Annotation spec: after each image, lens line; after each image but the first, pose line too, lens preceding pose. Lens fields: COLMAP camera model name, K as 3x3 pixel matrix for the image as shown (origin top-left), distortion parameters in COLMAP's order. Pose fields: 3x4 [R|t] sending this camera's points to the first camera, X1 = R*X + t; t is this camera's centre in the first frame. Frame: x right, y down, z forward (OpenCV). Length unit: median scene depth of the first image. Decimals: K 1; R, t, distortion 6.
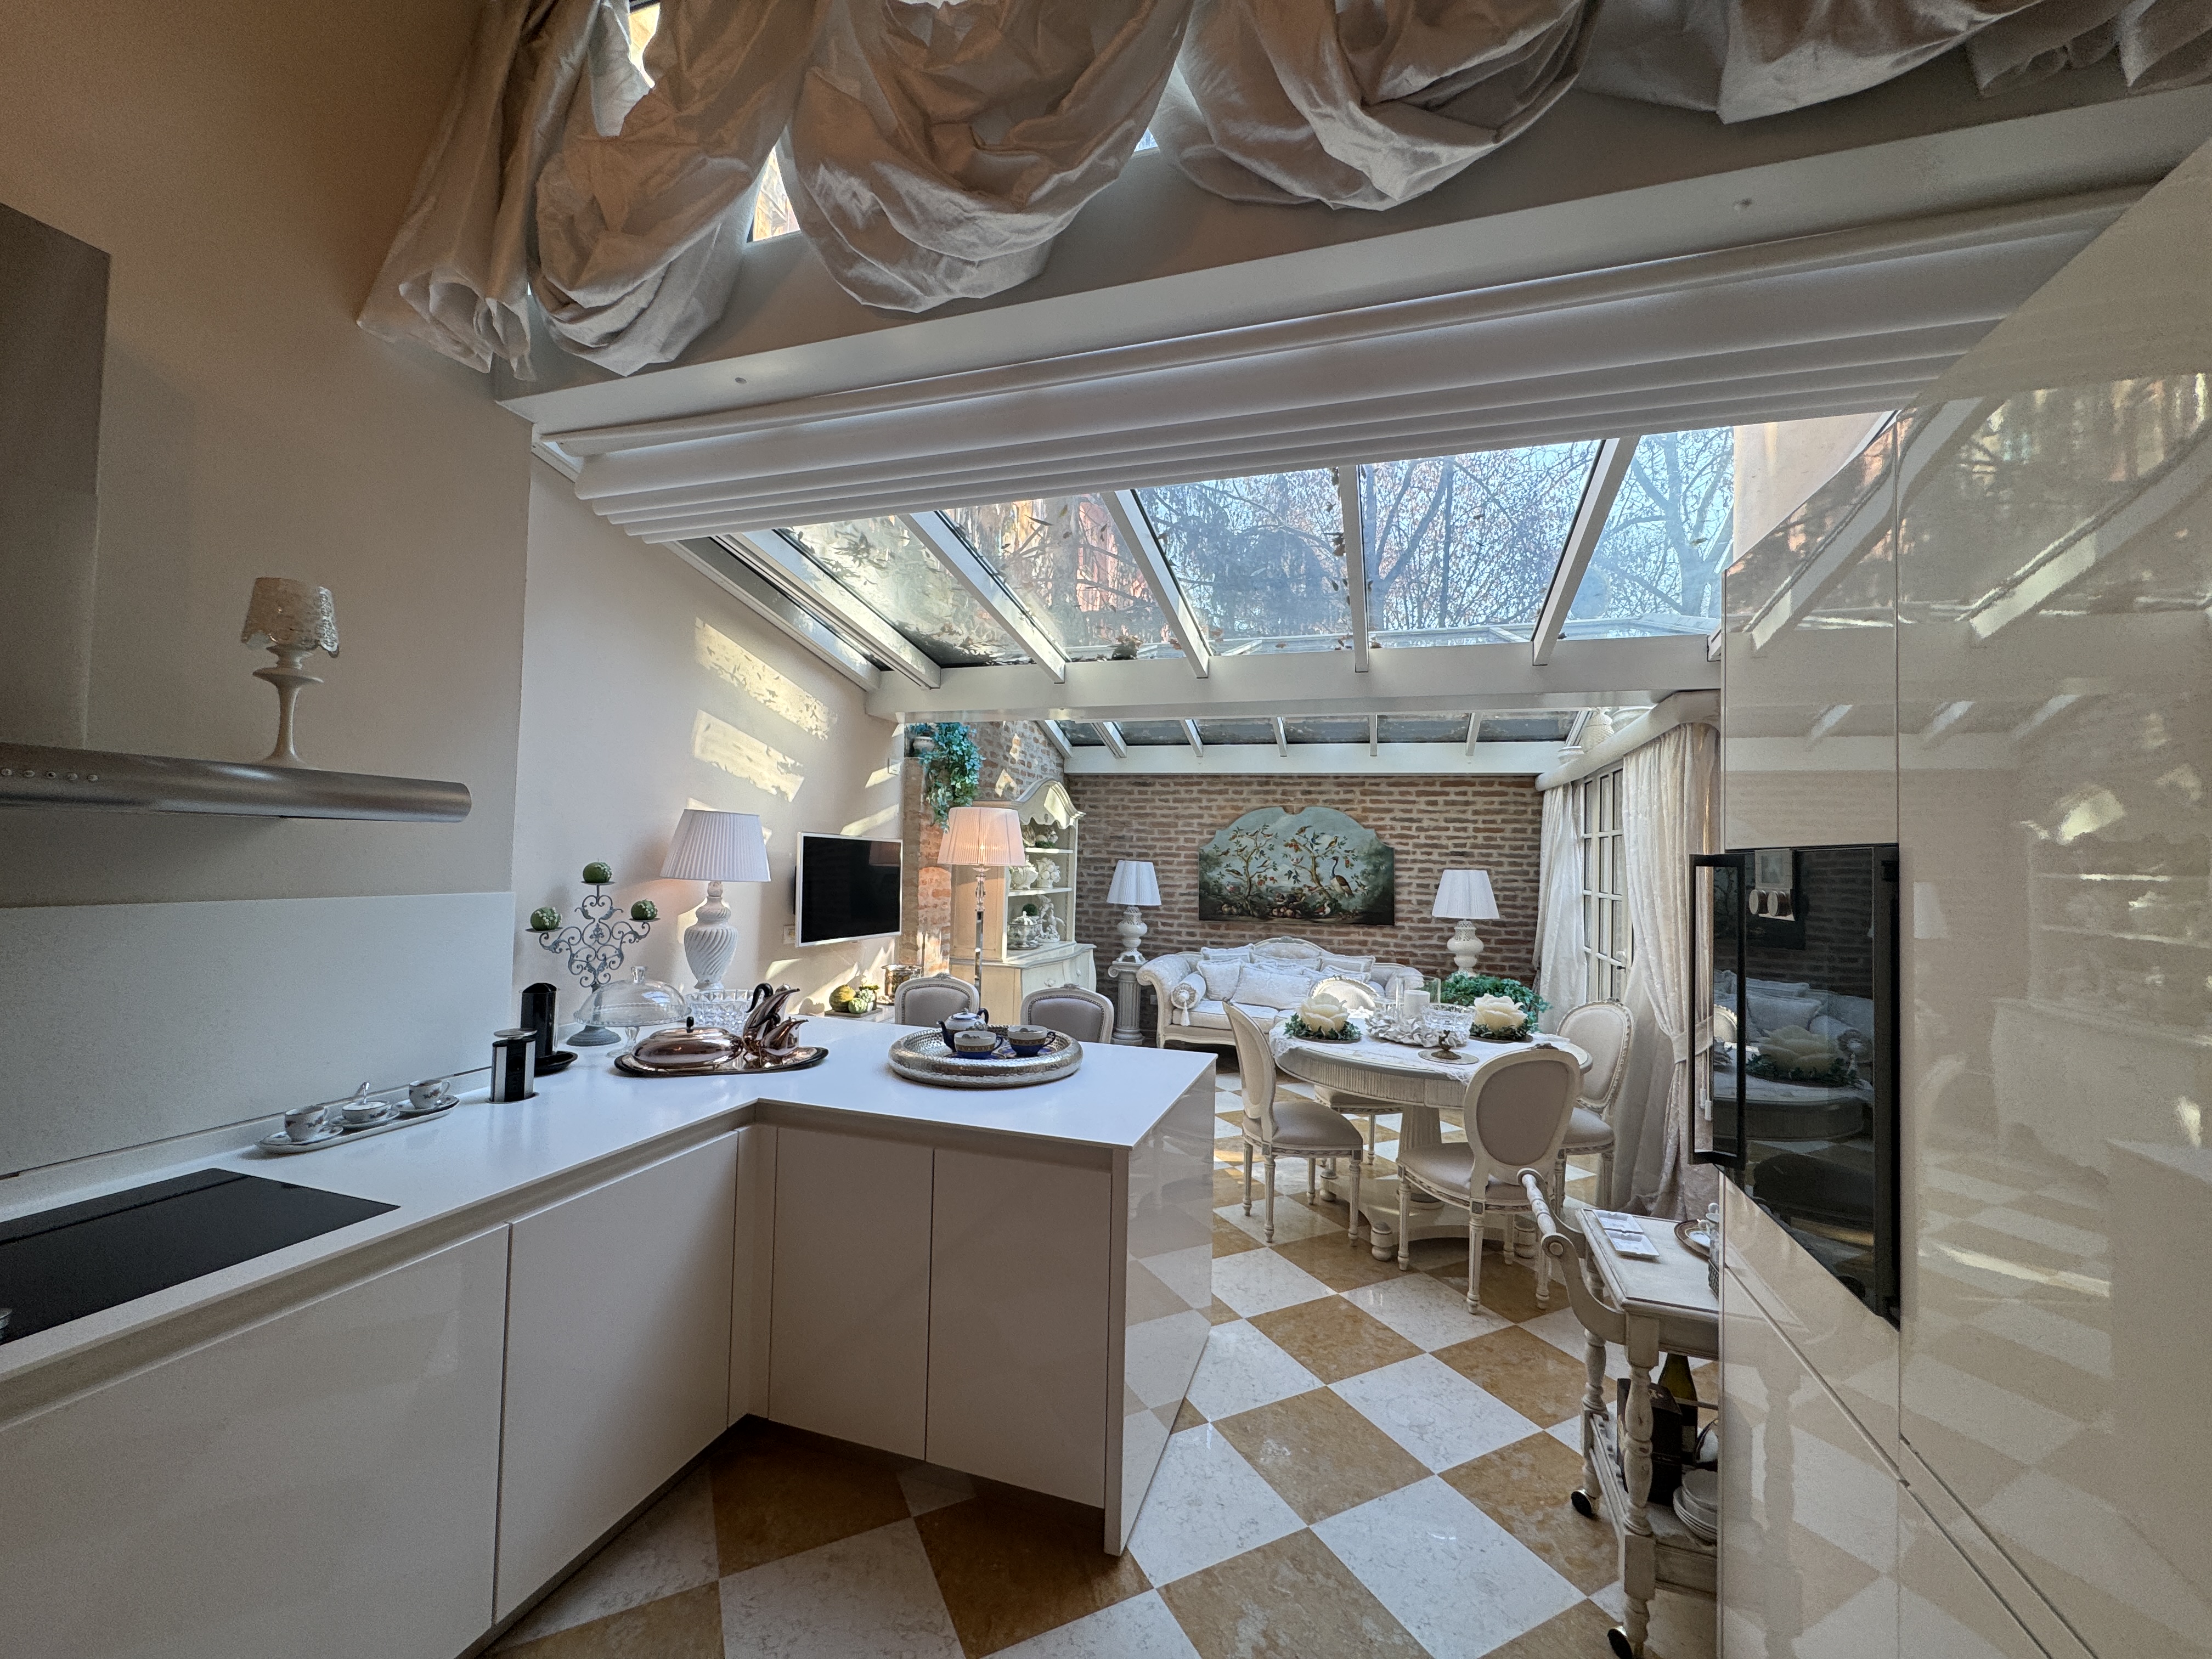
lens RADIAL K [[880.8, 0, 1107.8], [0, 880.8, 827.0], [0, 0, 1]] dist [-0.003816, 0.000006]
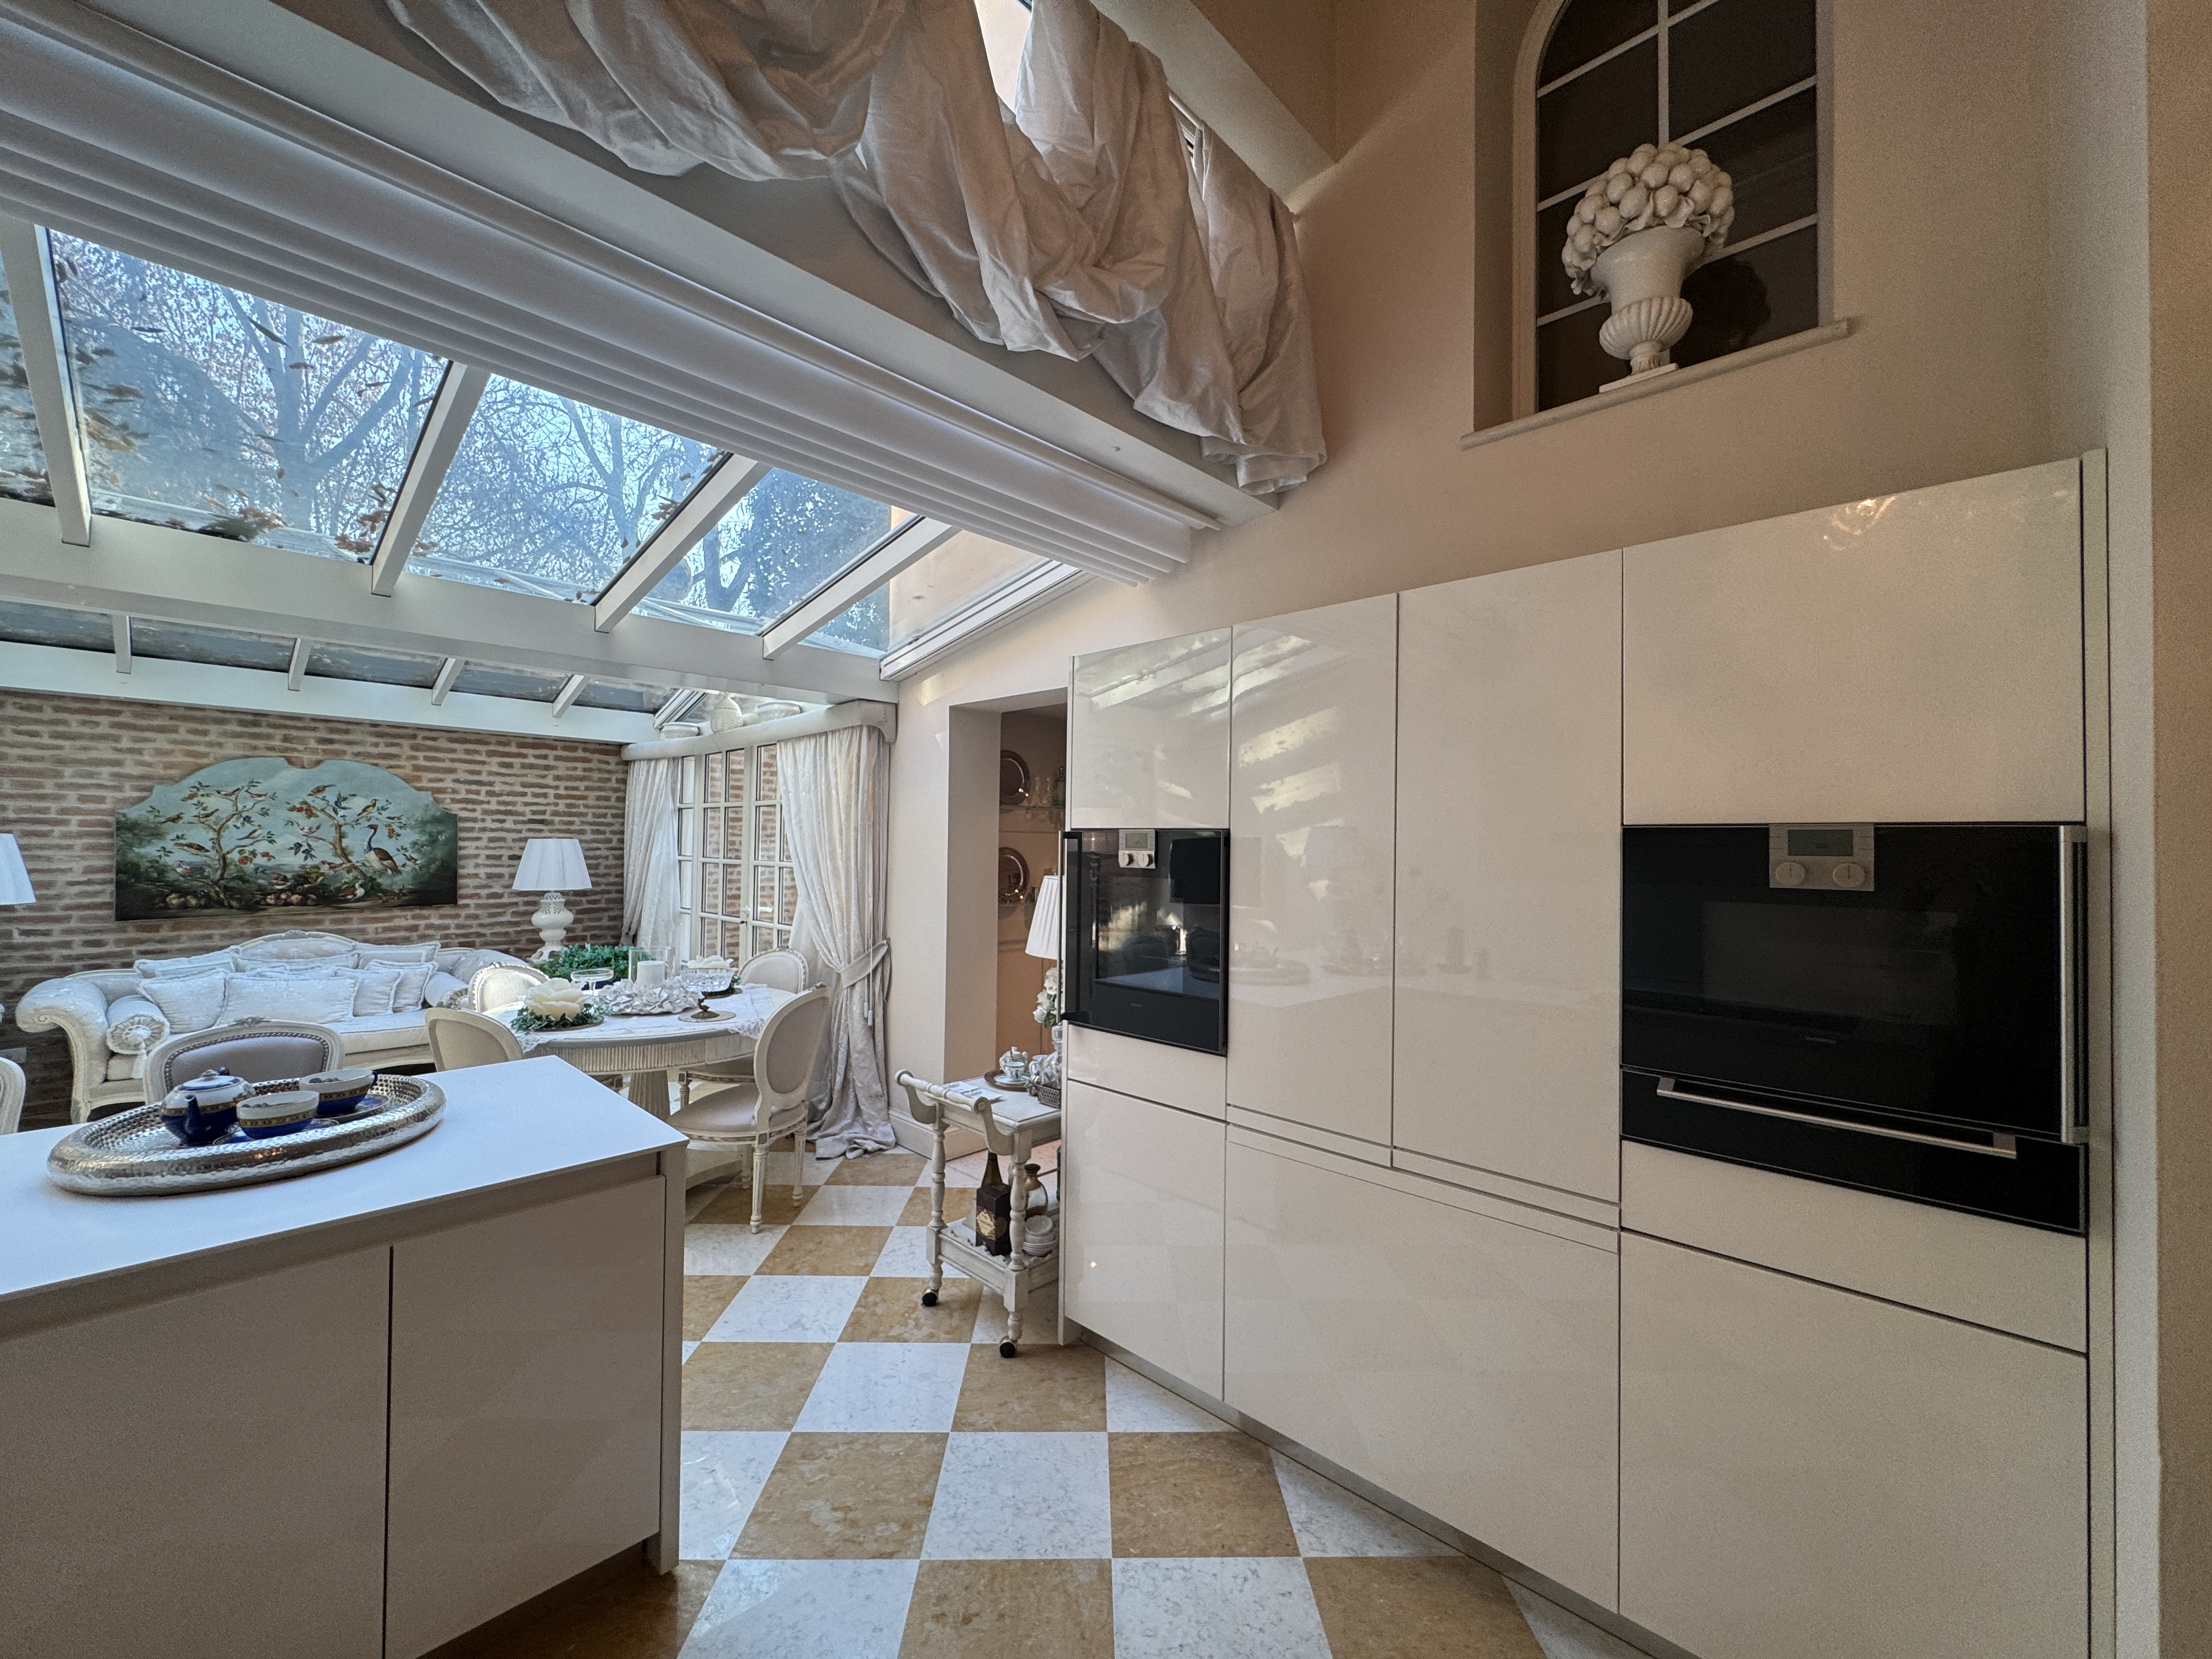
lens RADIAL K [[880.8, 0, 1107.8], [0, 880.8, 827.0], [0, 0, 1]] dist [-0.003816, 0.000006]
pose [[0.433941, -0.003105, 0.900936, -0.176728], [-0.033977, 0.999226, 0.019809, -0.002673], [-0.900300, -0.039207, 0.433500, 0.053433]]
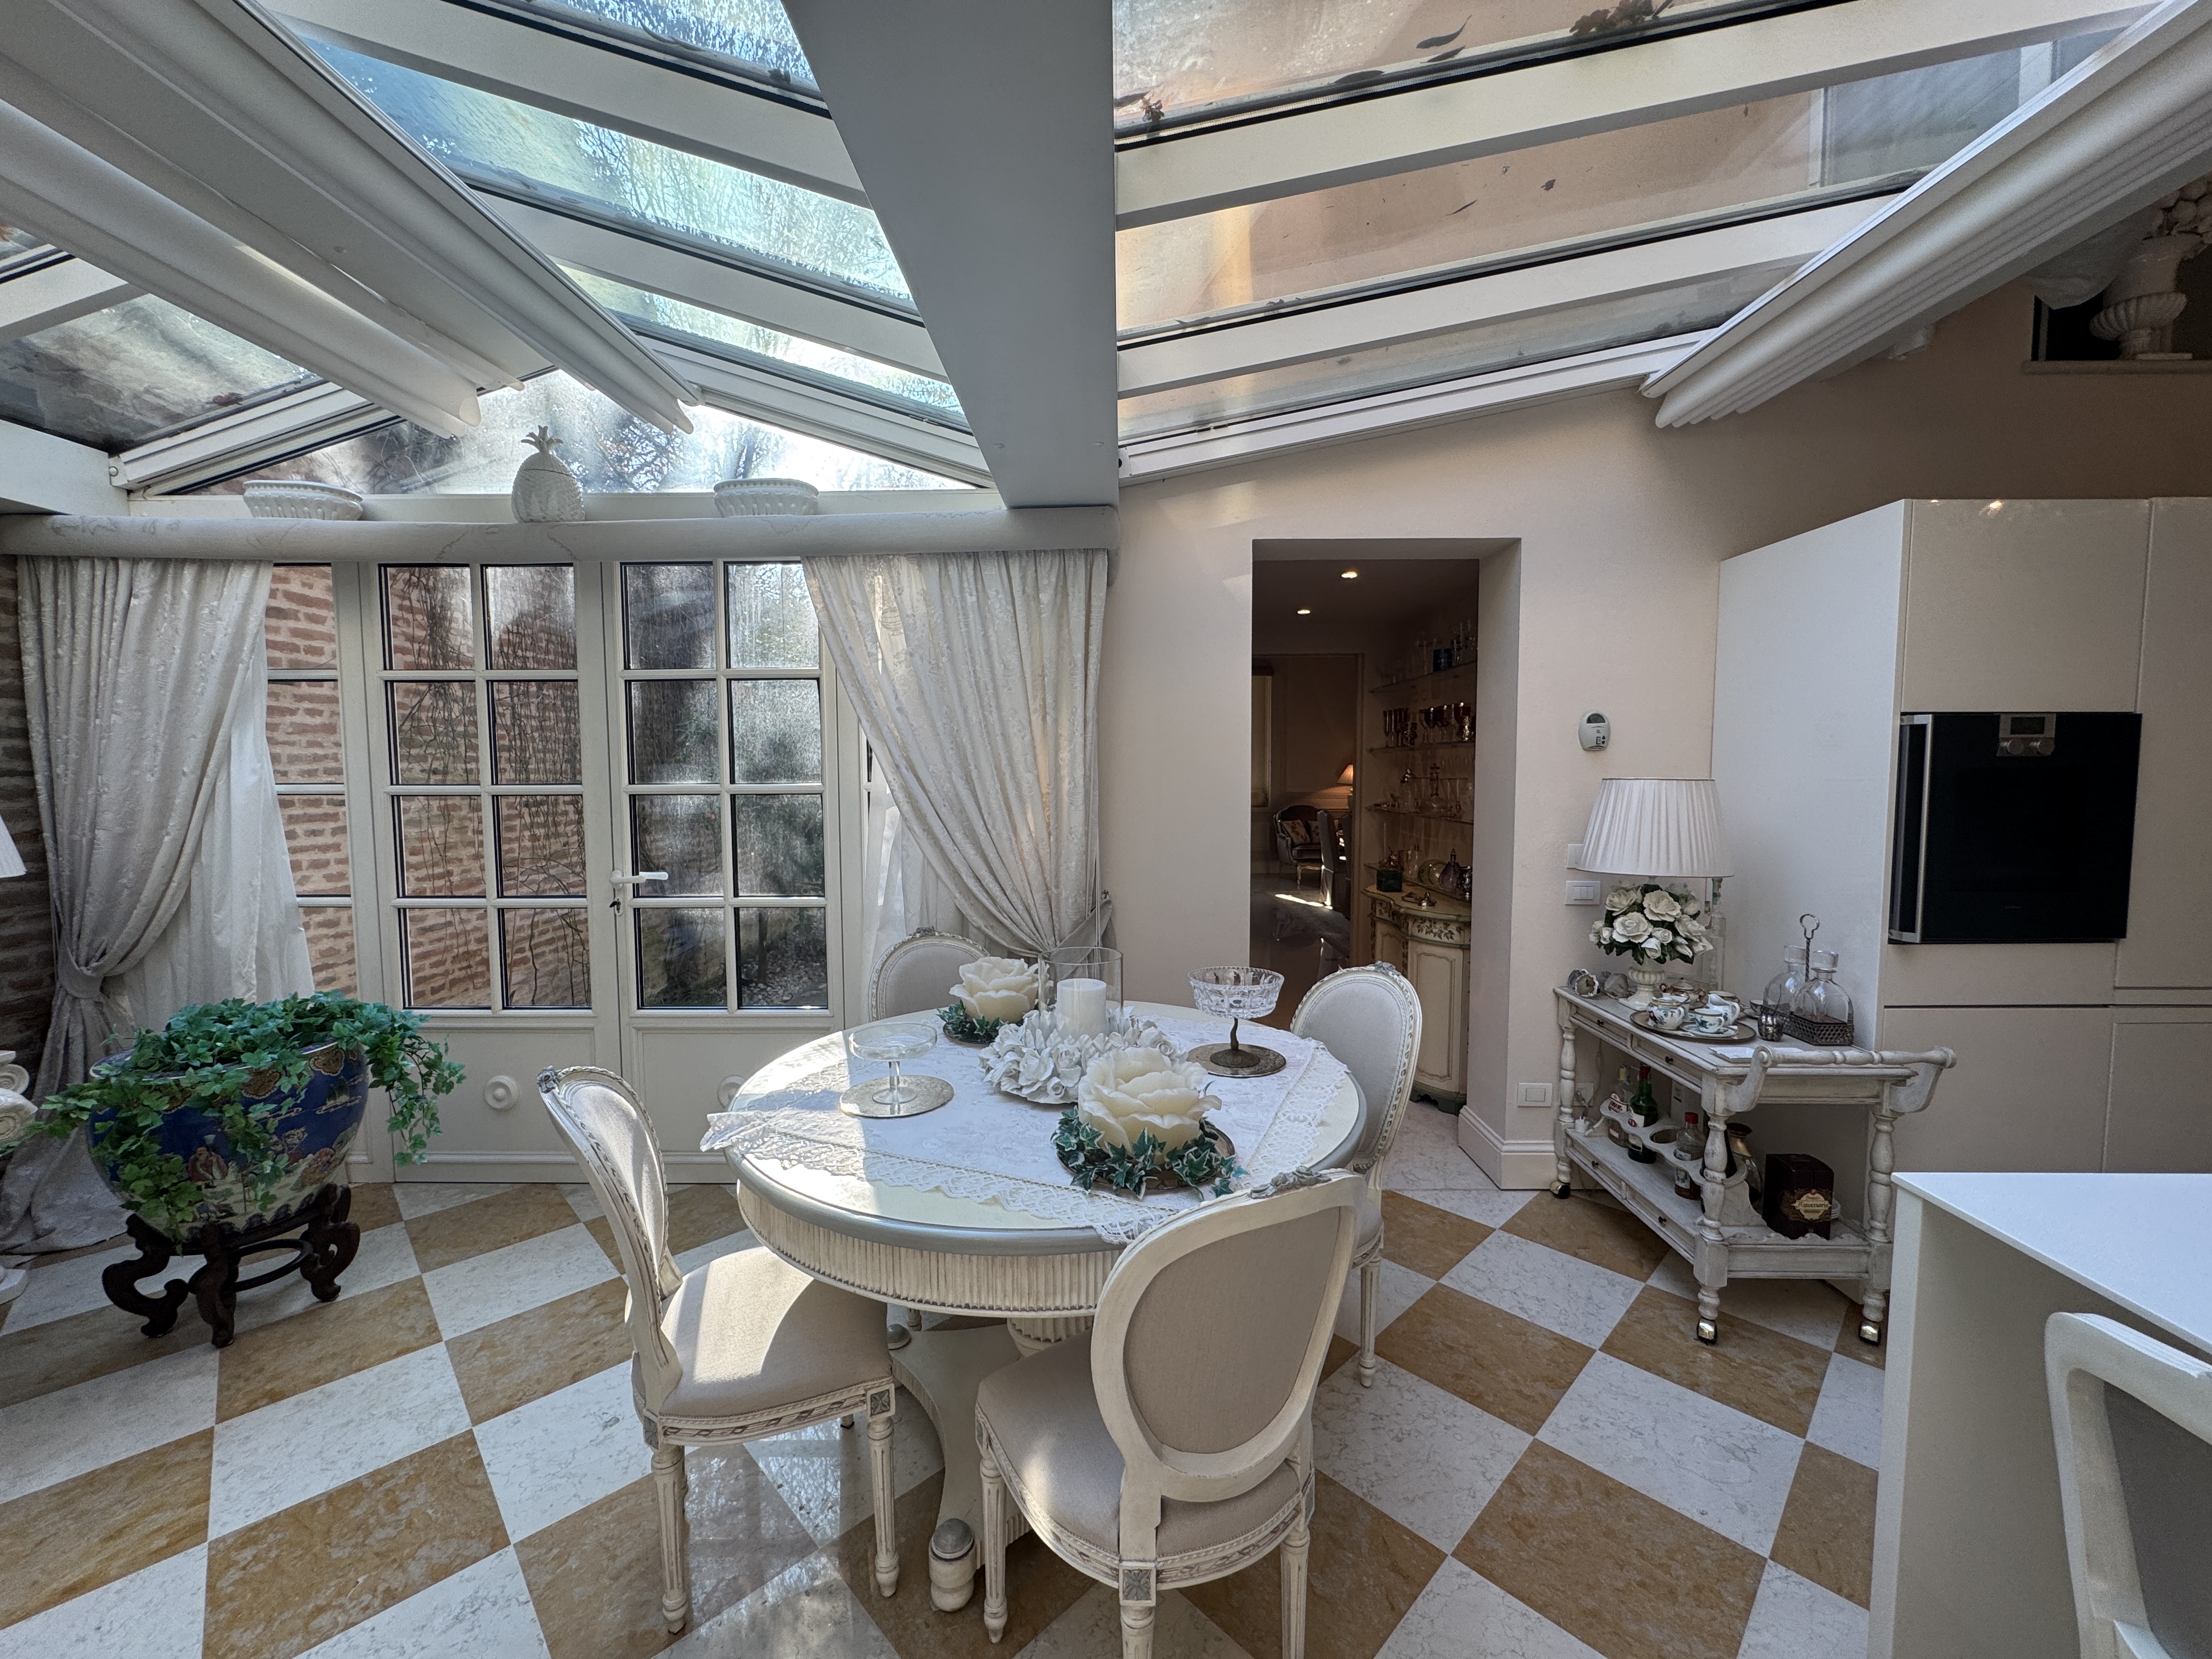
lens RADIAL K [[880.8, 0, 1107.8], [0, 880.8, 827.0], [0, 0, 1]] dist [-0.003816, 0.000006]
pose [[-0.296502, -0.088645, 0.950910, -0.058883], [-0.035849, 0.996014, 0.081672, 0.032700], [-0.954359, -0.009873, -0.298498, 0.609310]]
